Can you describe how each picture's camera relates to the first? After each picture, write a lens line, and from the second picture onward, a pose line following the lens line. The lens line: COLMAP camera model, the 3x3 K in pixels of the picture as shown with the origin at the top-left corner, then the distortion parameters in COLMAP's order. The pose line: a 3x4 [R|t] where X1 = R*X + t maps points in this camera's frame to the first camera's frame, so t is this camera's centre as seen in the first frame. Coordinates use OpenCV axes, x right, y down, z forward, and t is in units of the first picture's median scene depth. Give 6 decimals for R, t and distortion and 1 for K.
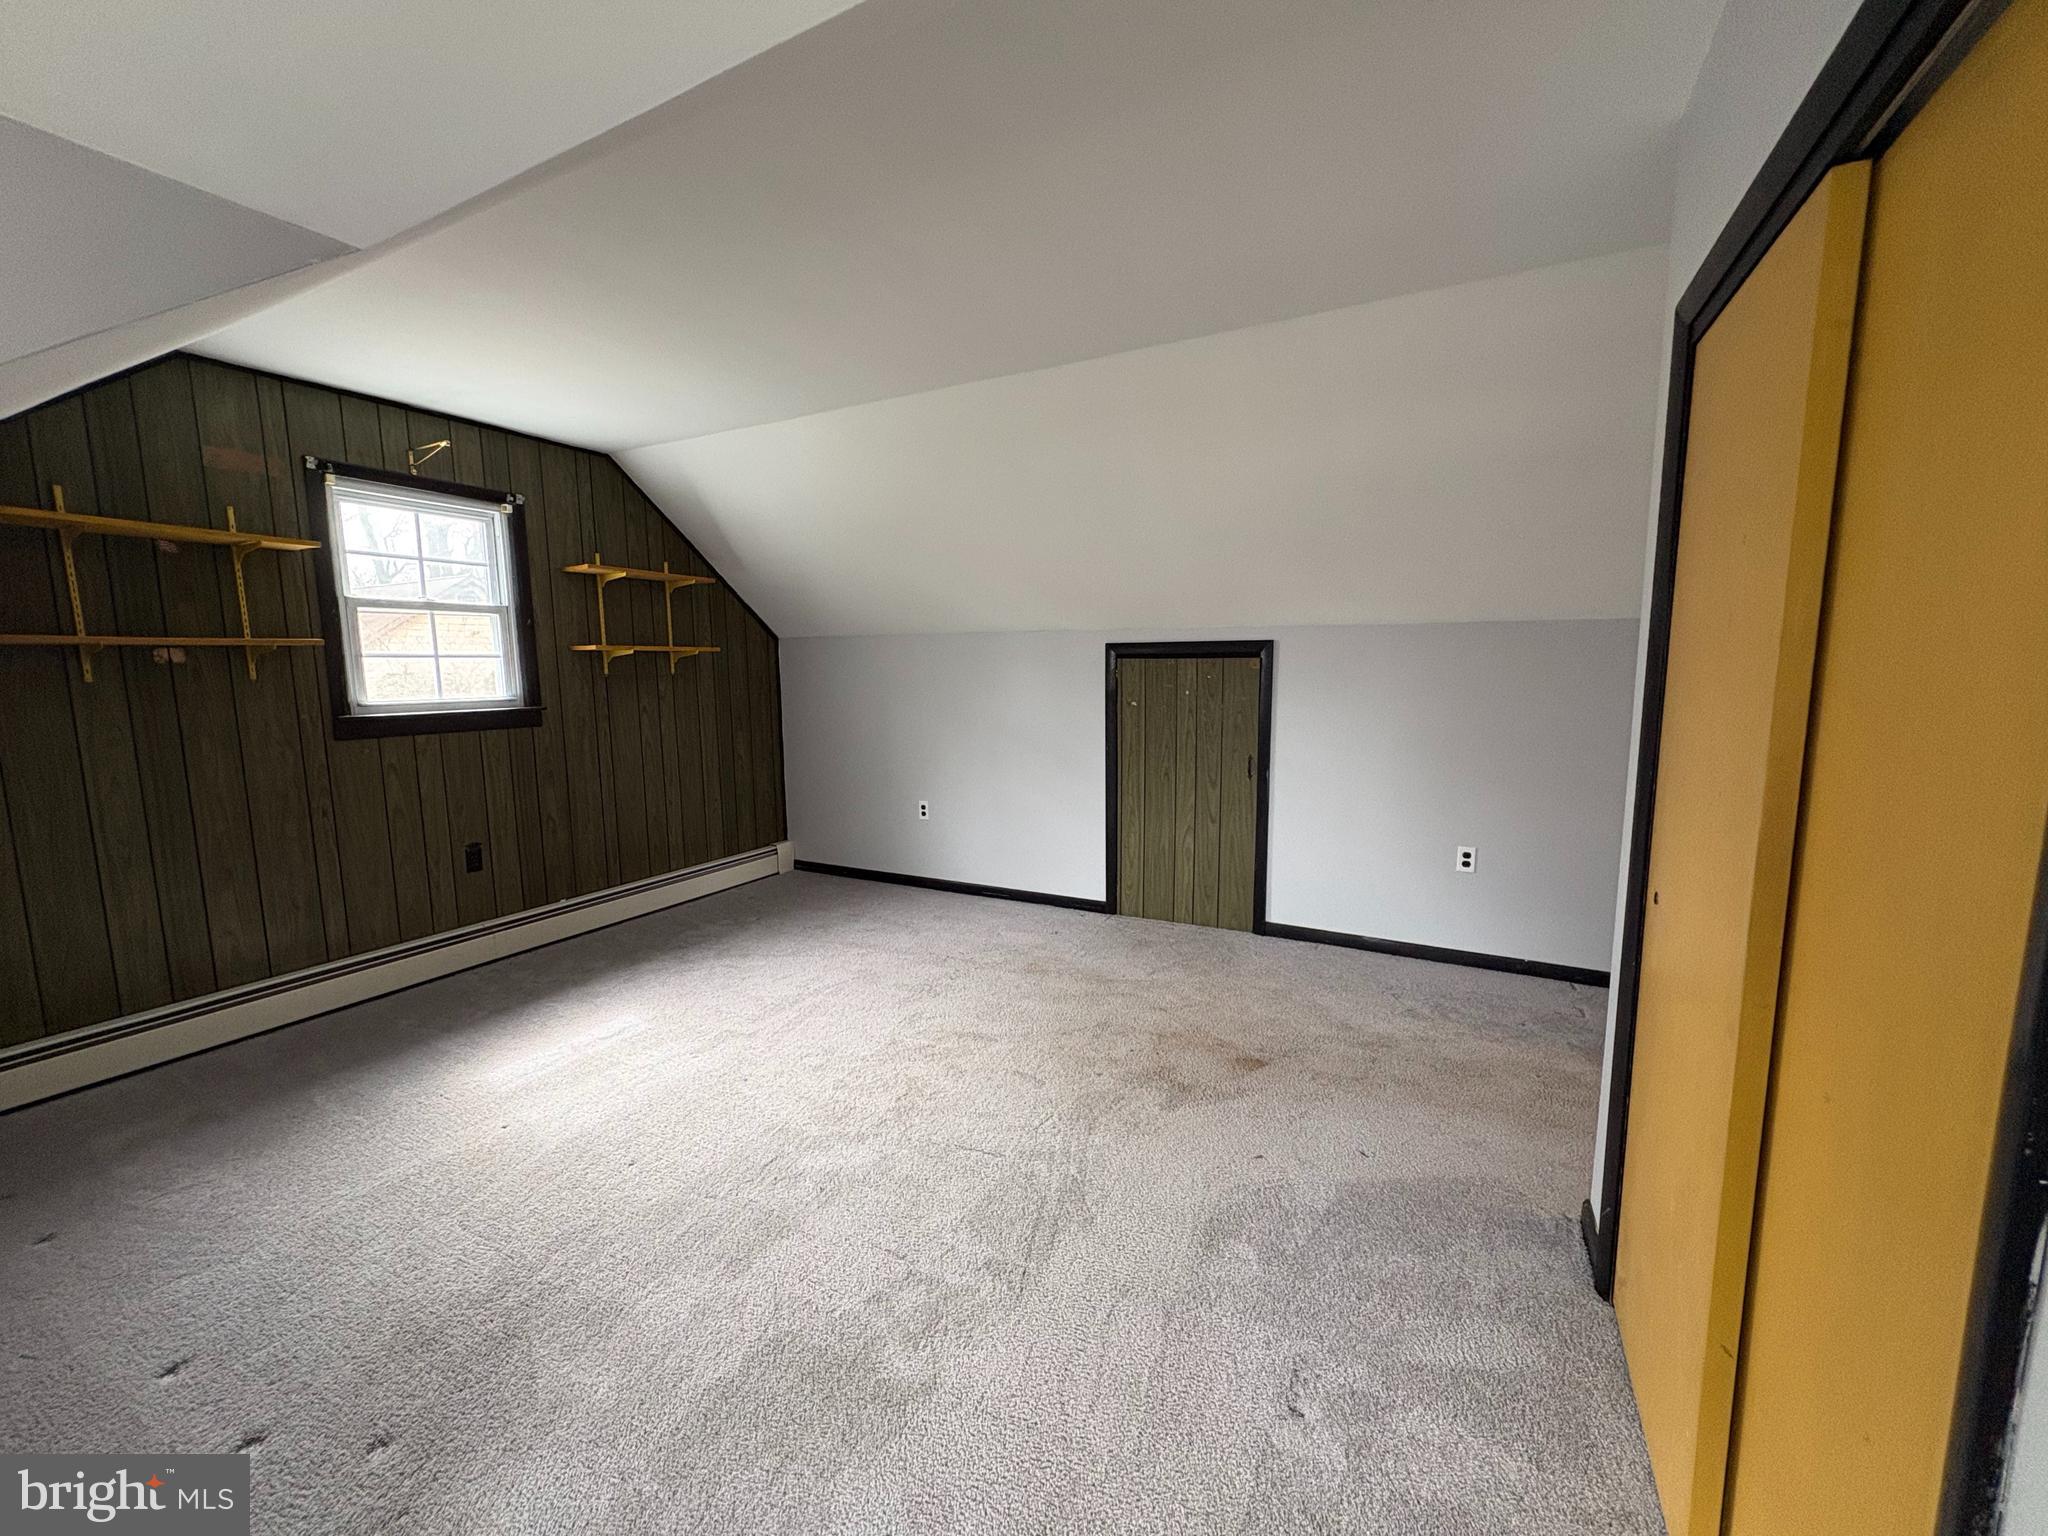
lens RADIAL K [[816.5, 0, 1034.0], [0, 816.5, 773.1], [0, 0, 1]] dist [-0.001838, 0.000669]
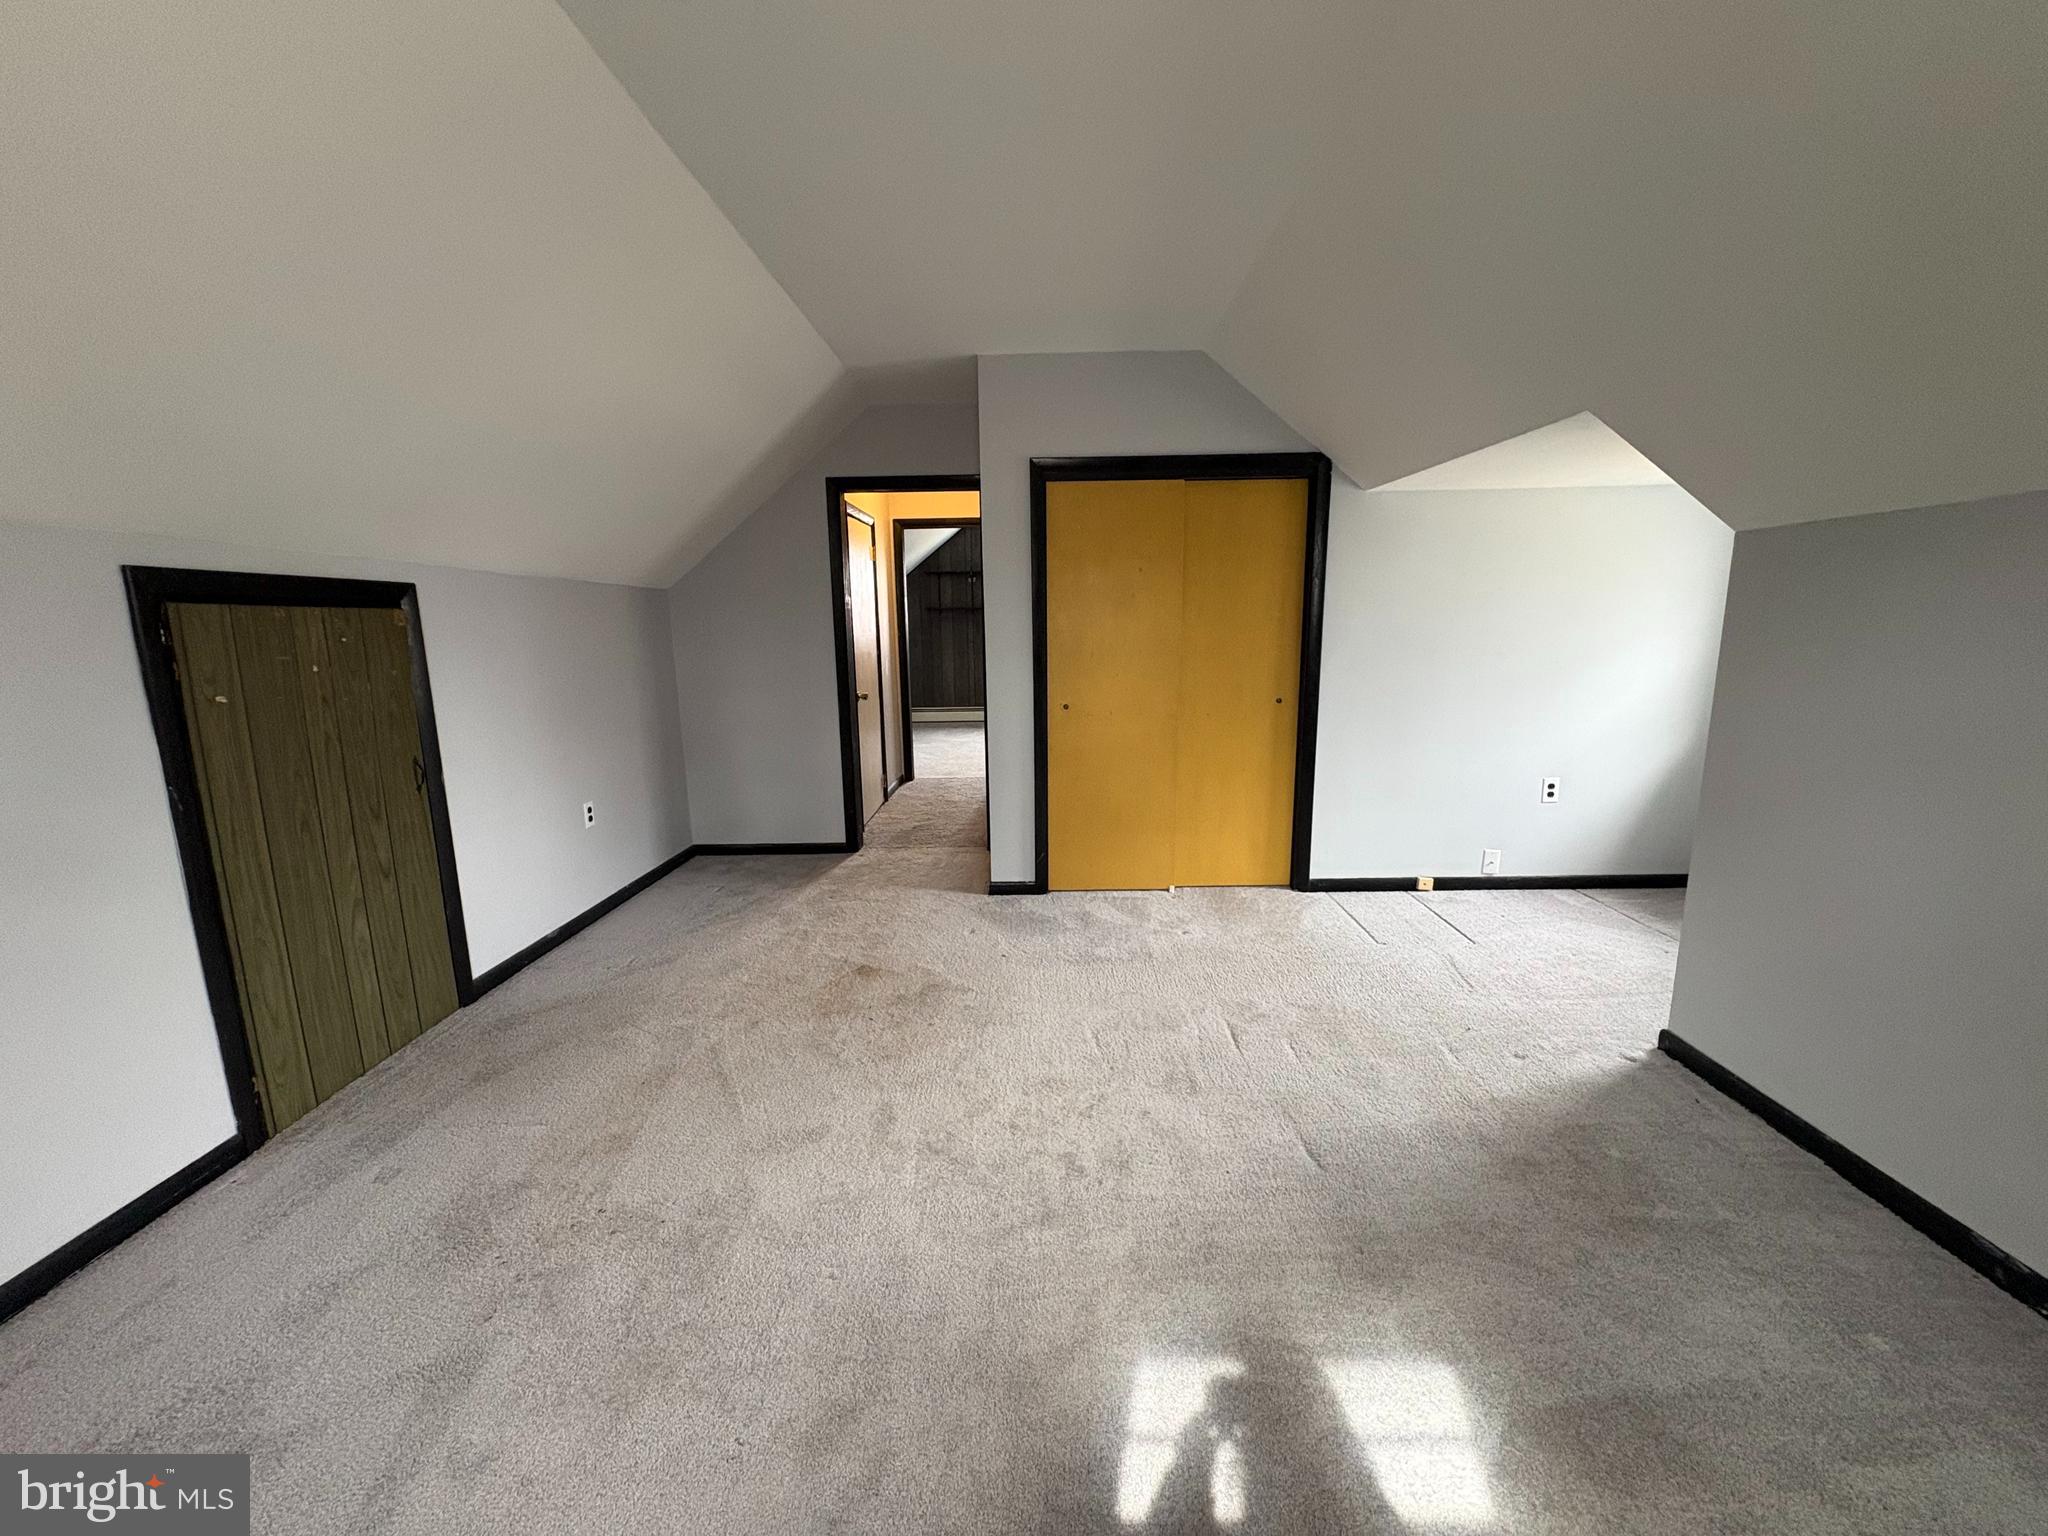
lens RADIAL K [[816.5, 0, 1026.8], [0, 816.5, 765.8], [0, 0, 1]] dist [-0.001838, 0.000669]
pose [[-0.434879, -0.144762, 0.888777, -0.528250], [0.137433, 0.964761, 0.224384, -0.092657], [-0.889940, 0.219727, -0.399659, 0.800434]]
